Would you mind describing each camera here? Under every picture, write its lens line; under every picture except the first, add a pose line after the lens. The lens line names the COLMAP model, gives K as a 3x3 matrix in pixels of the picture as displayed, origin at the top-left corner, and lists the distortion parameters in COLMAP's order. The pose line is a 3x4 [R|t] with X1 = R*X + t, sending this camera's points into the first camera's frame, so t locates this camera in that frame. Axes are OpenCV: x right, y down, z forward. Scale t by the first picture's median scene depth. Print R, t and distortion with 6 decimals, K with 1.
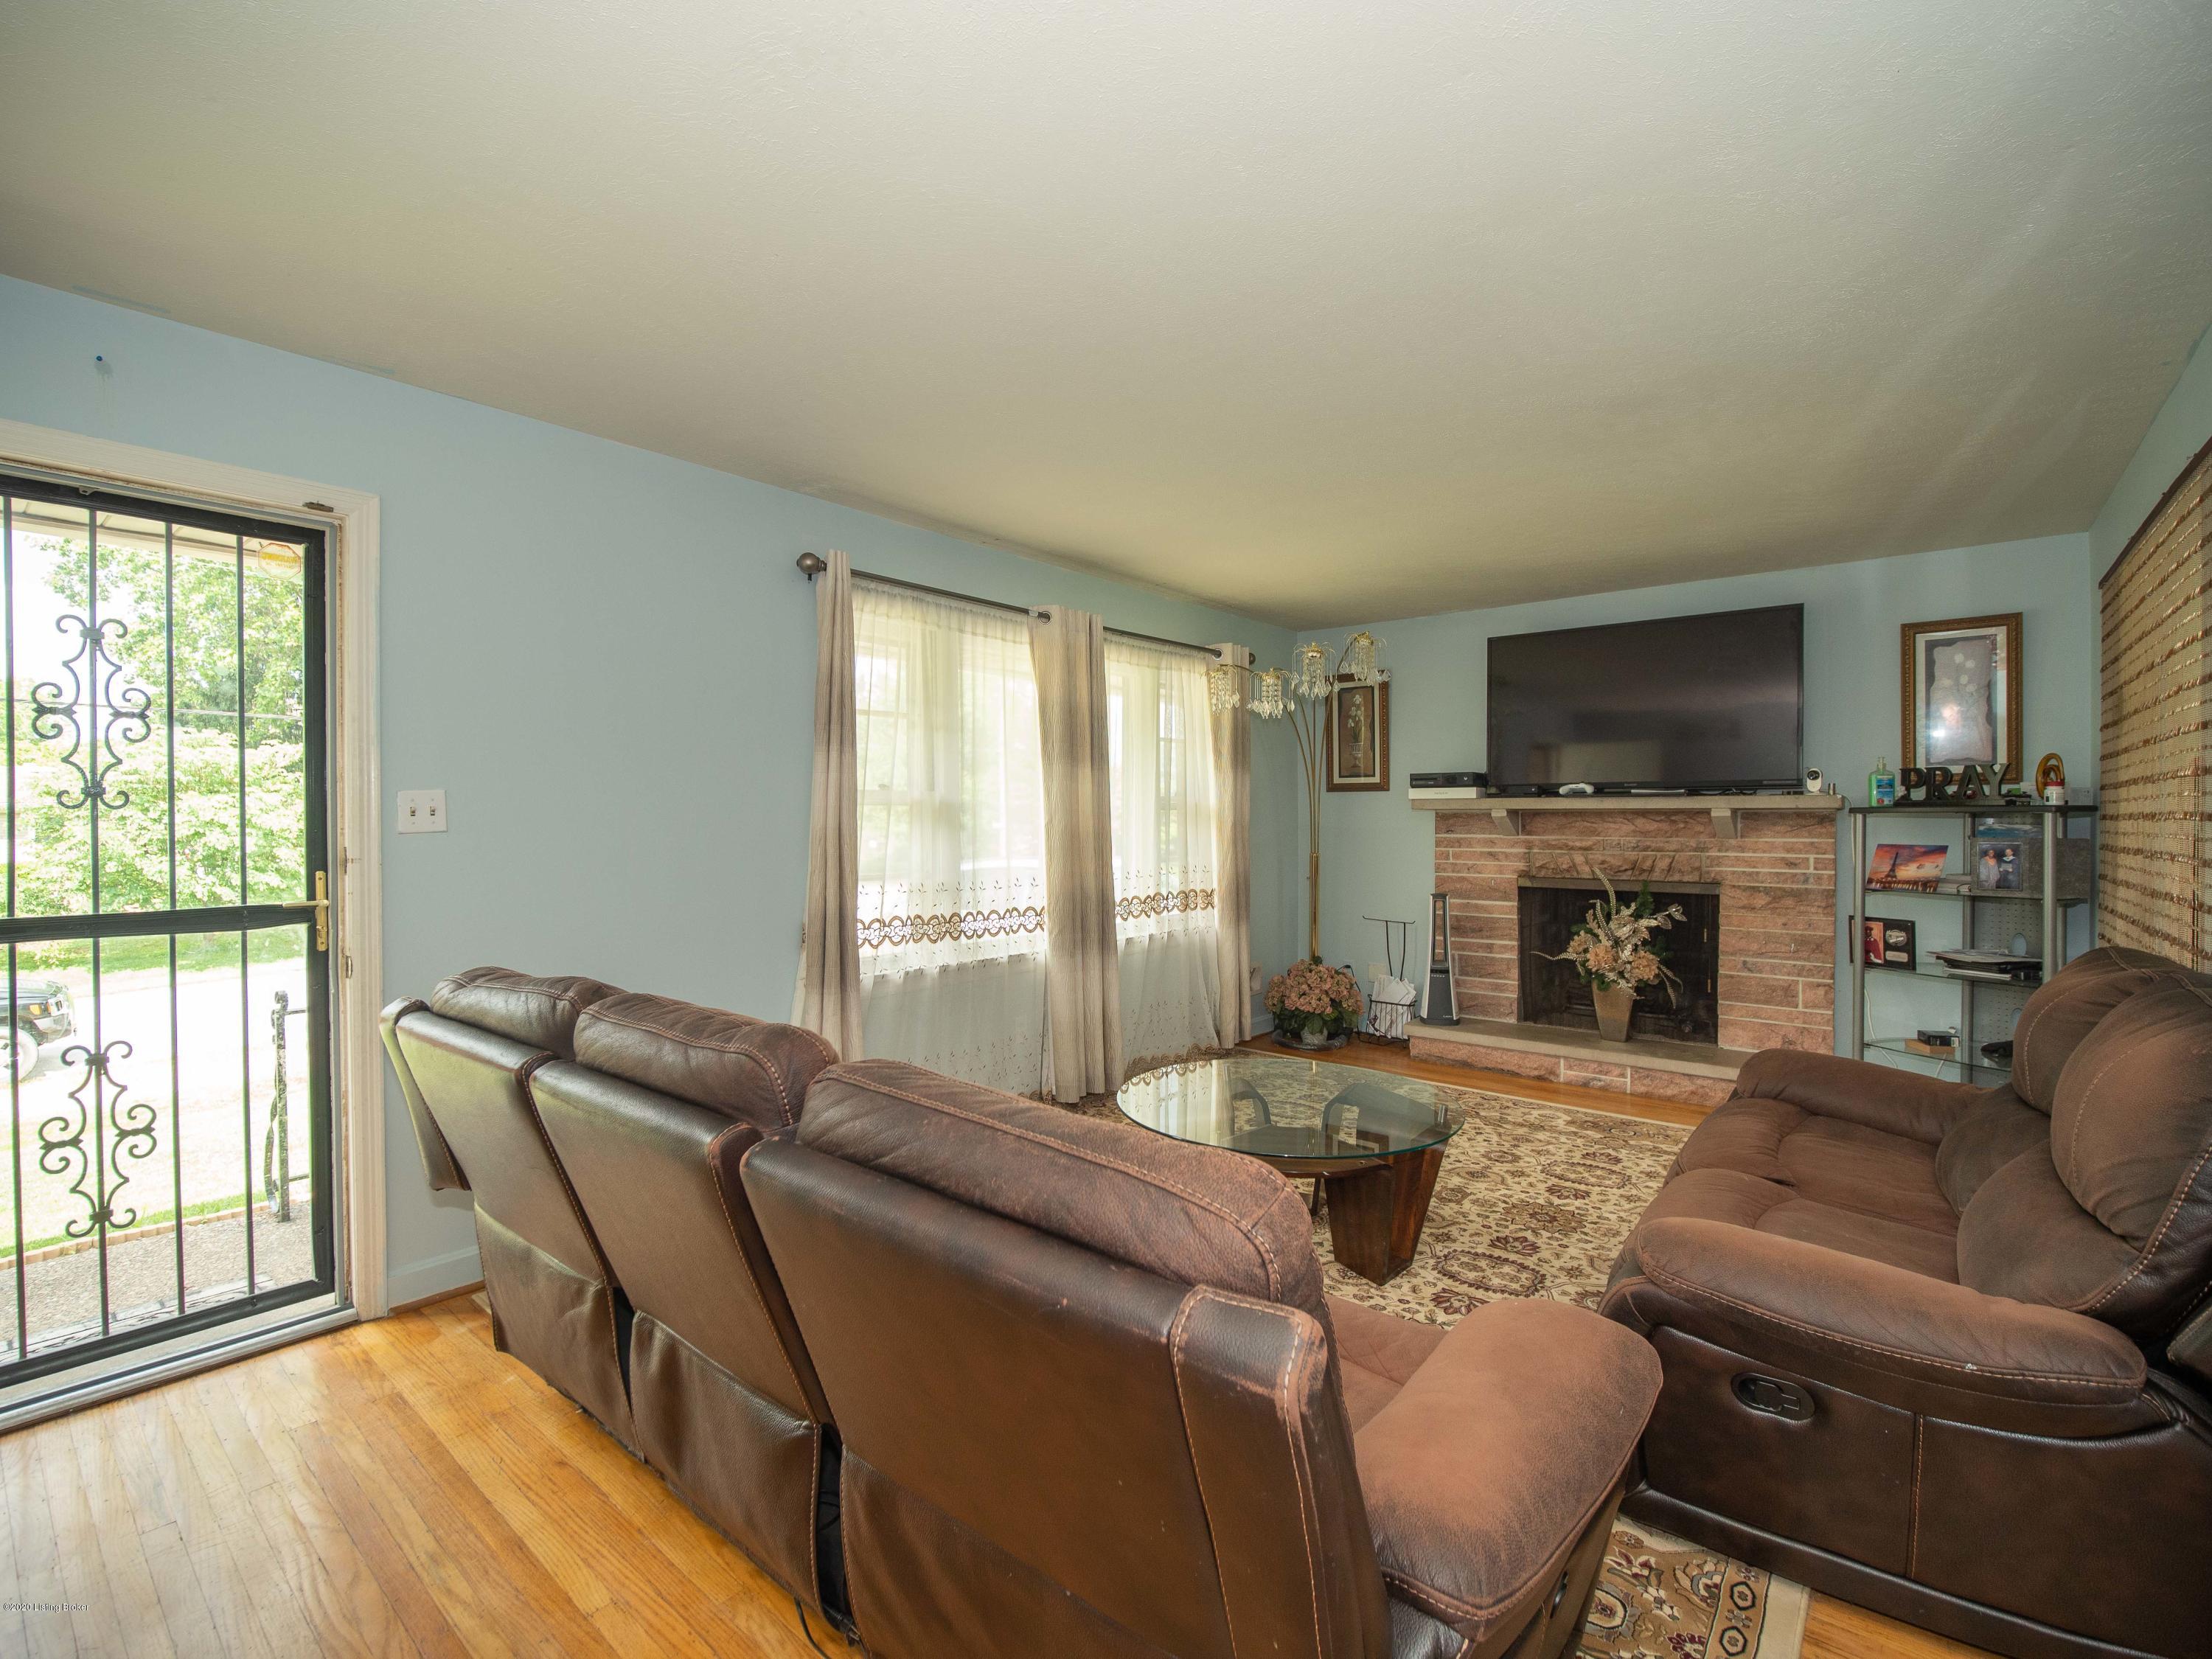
lens RADIAL K [[1010.0, 0, 1100.8], [0, 1010.0, 828.3], [0, 0, 1]] dist [-0.024566, 0.000543]
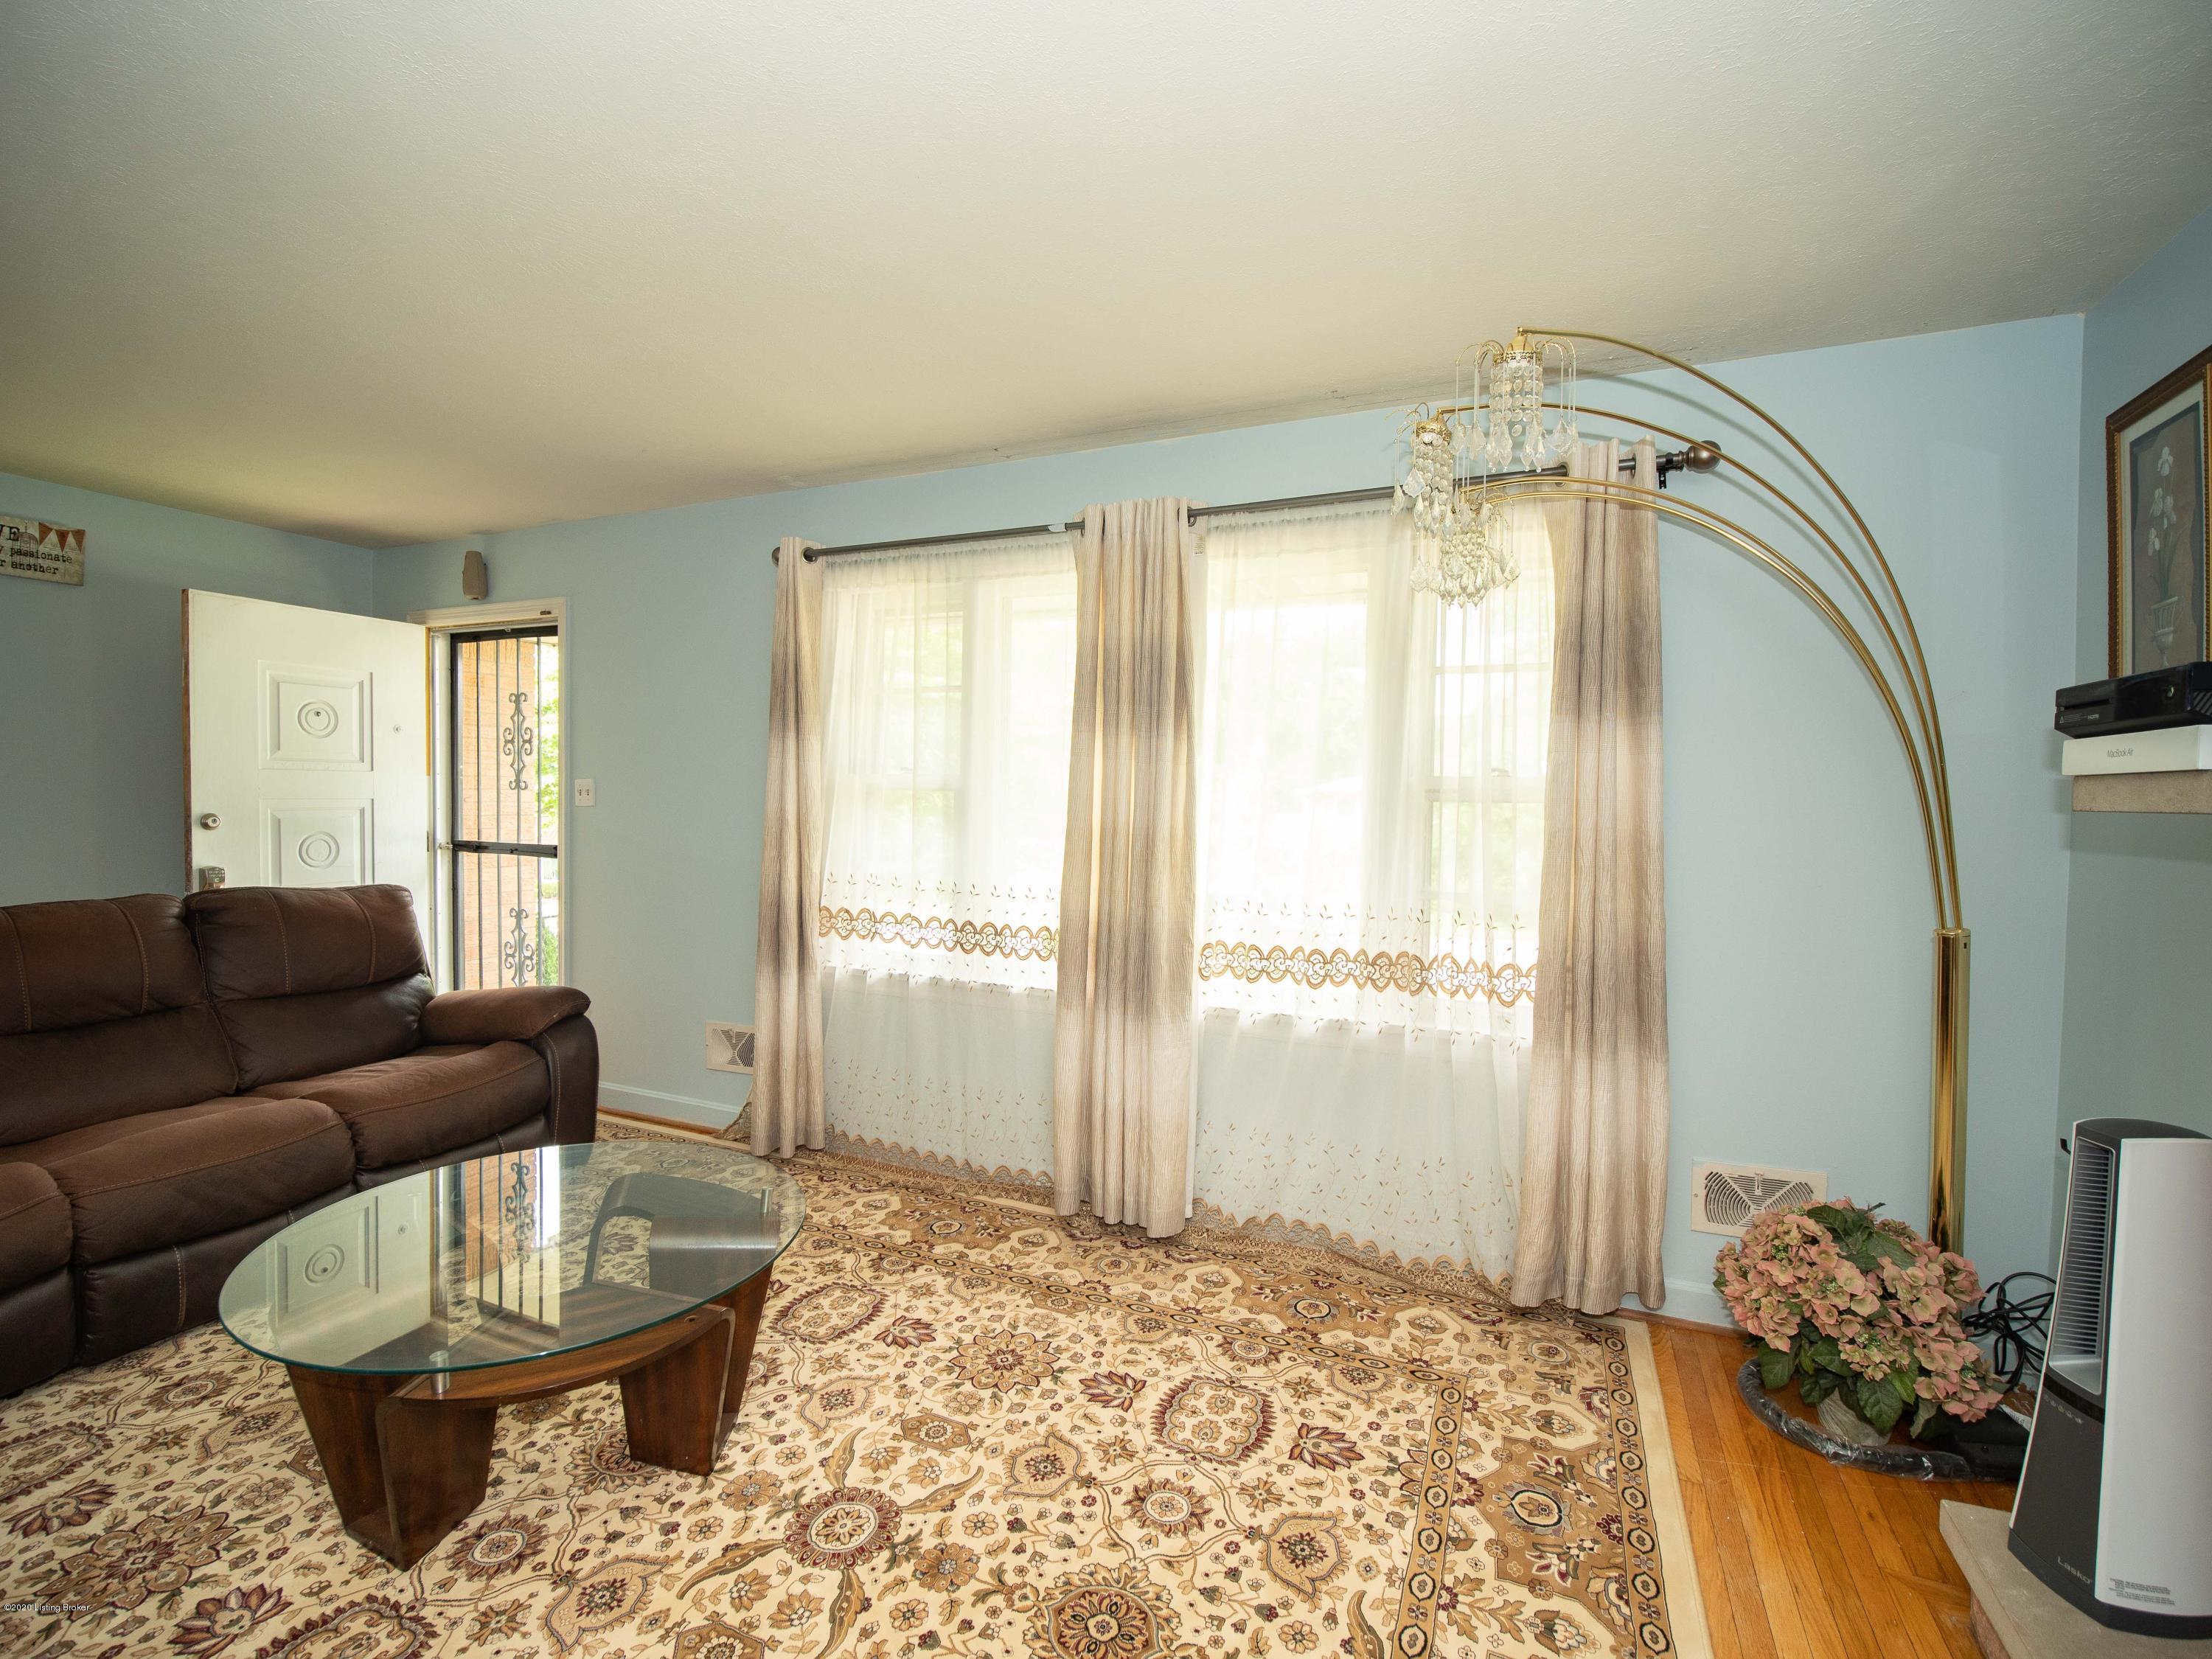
lens RADIAL K [[1035.0, 0, 1063.4], [0, 1035.0, 793.9], [0, 0, 1]] dist [-0.032999, 0.000019]
pose [[0.265658, -0.022418, -0.963807, 0.672567], [-0.040426, 0.998591, -0.034370, 0.006398], [0.963219, 0.048094, 0.264378, 0.836211]]
